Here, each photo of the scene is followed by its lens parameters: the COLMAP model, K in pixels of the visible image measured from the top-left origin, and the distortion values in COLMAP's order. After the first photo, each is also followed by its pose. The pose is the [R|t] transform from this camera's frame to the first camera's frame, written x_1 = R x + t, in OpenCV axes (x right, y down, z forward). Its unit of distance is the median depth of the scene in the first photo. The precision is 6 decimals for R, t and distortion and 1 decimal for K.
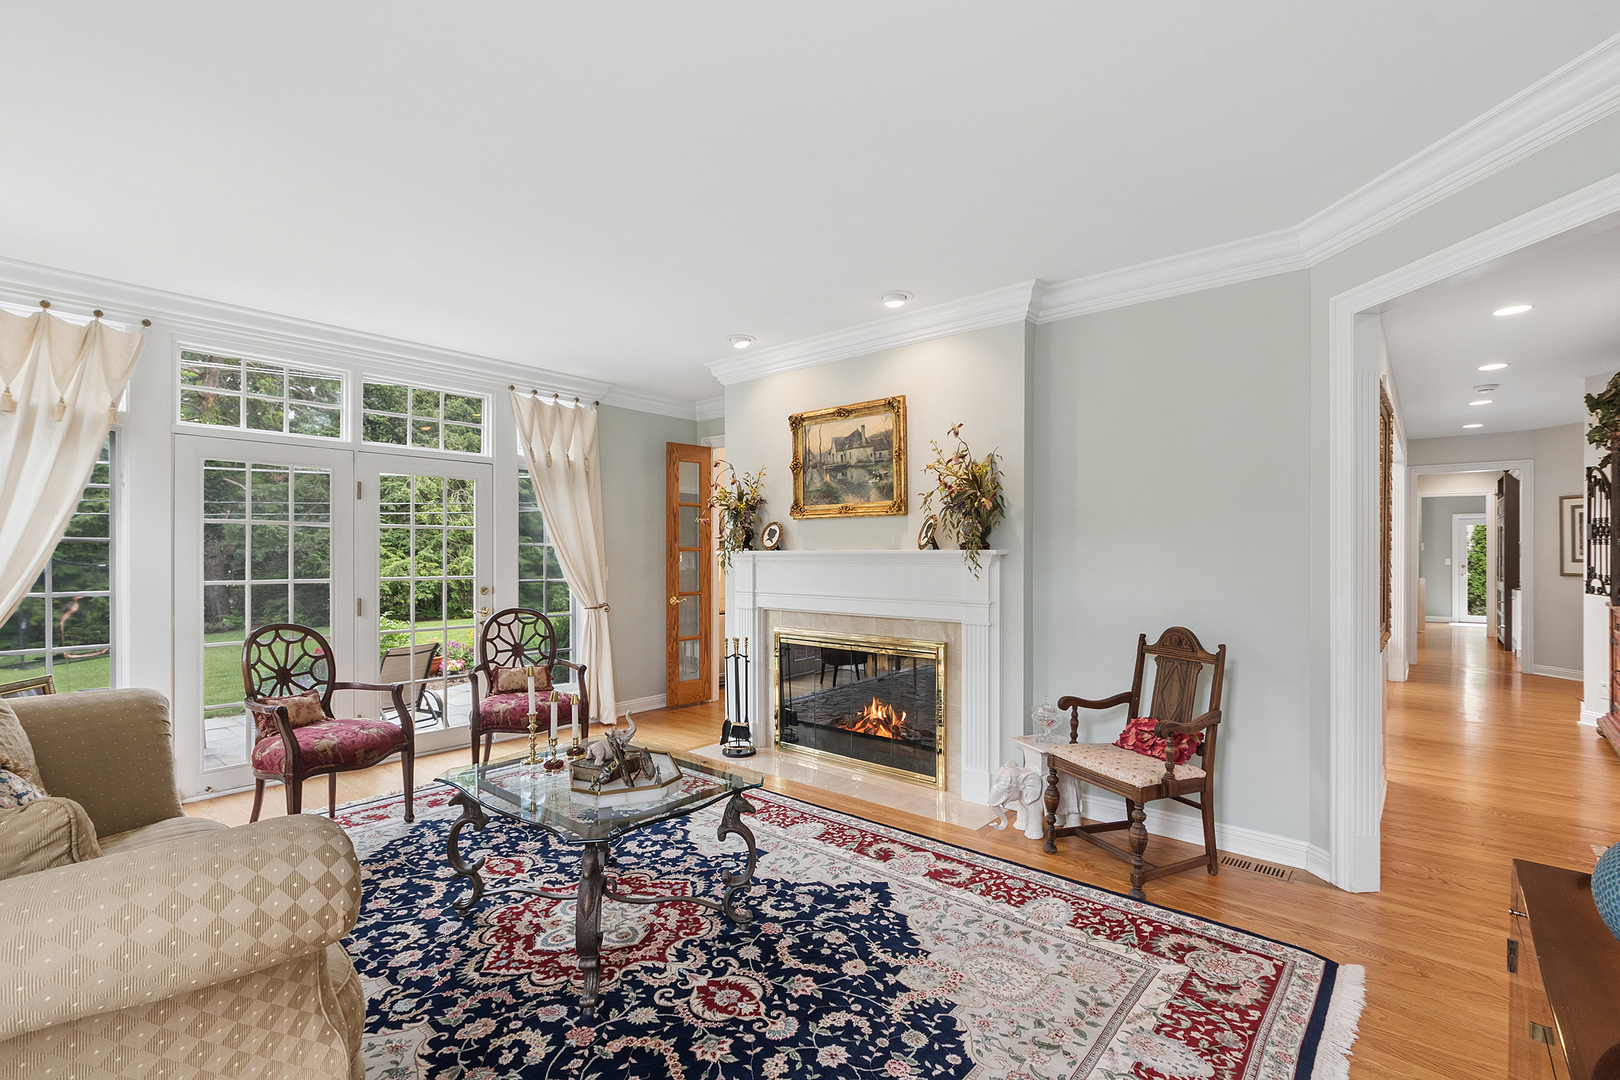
lens RADIAL K [[725.2, 0, 810.0], [0, 725.2, 546.8], [0, 0, 1]] dist [-0.001381, -0.000031]
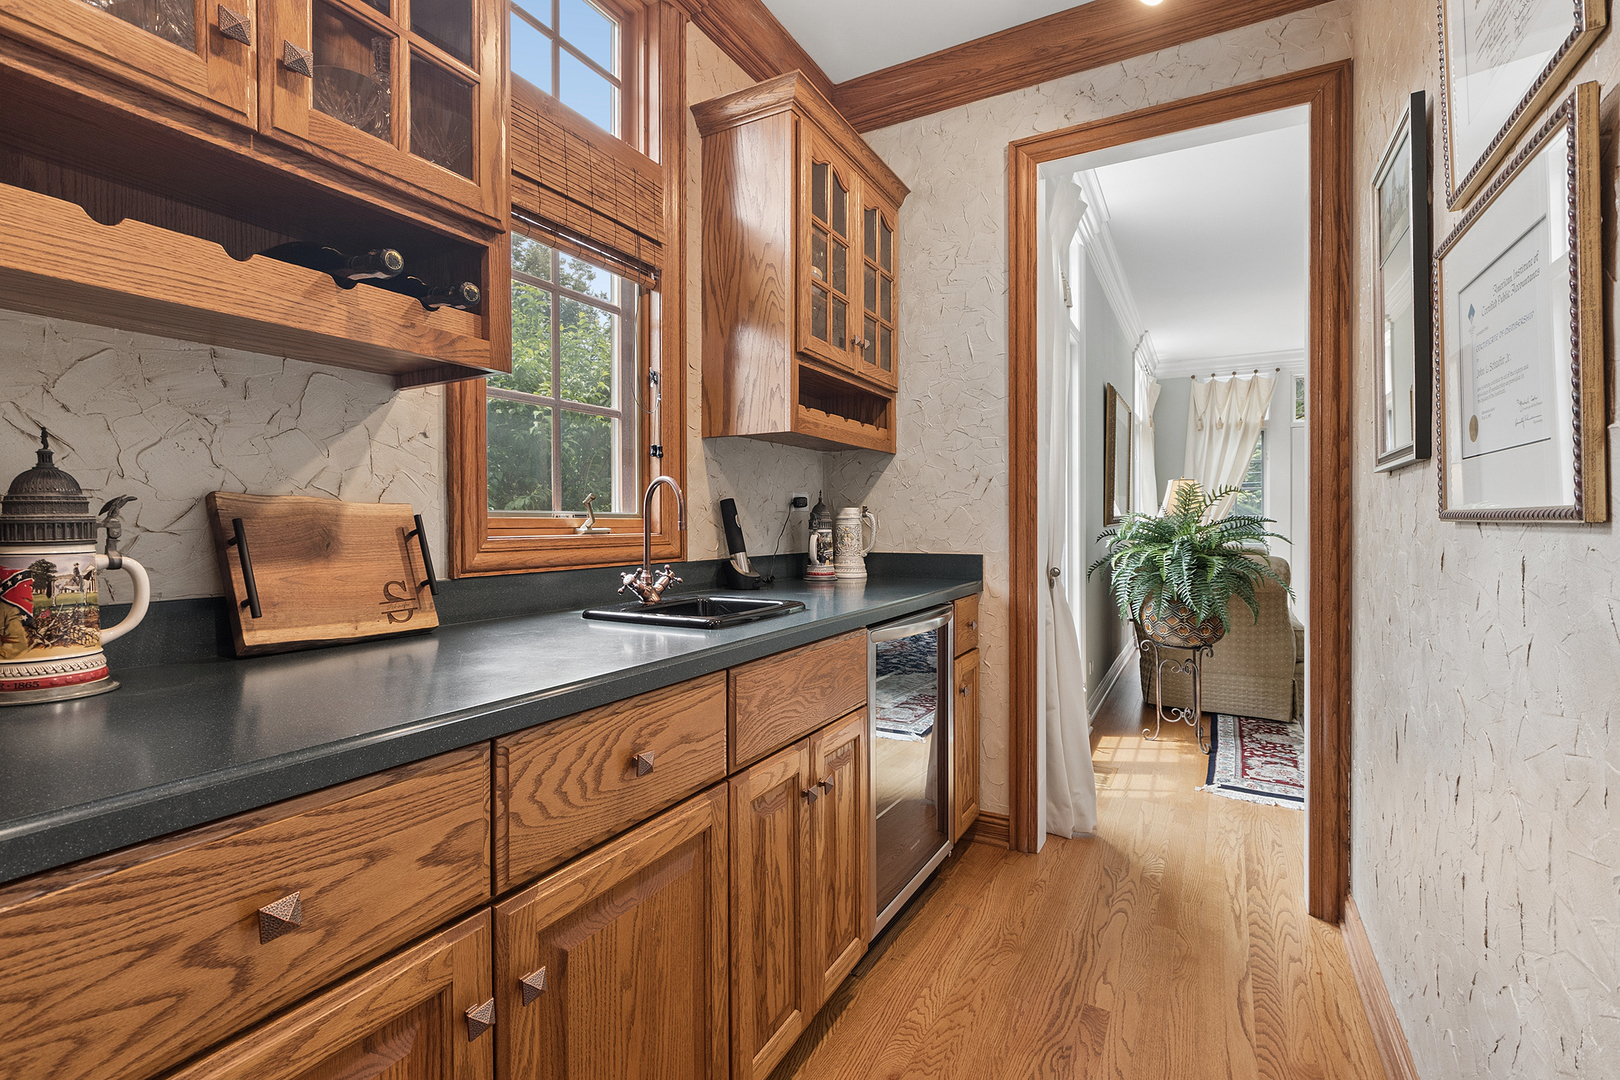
lens RADIAL K [[725.2, 0, 811.0], [0, 725.2, 528.8], [0, 0, 1]] dist [-0.001381, -0.000031]
pose [[0.229687, 0.005365, -0.973250, 0.632907], [0.005863, 0.999959, 0.006896, 0.079267], [0.973247, -0.007290, 0.229646, -0.606707]]
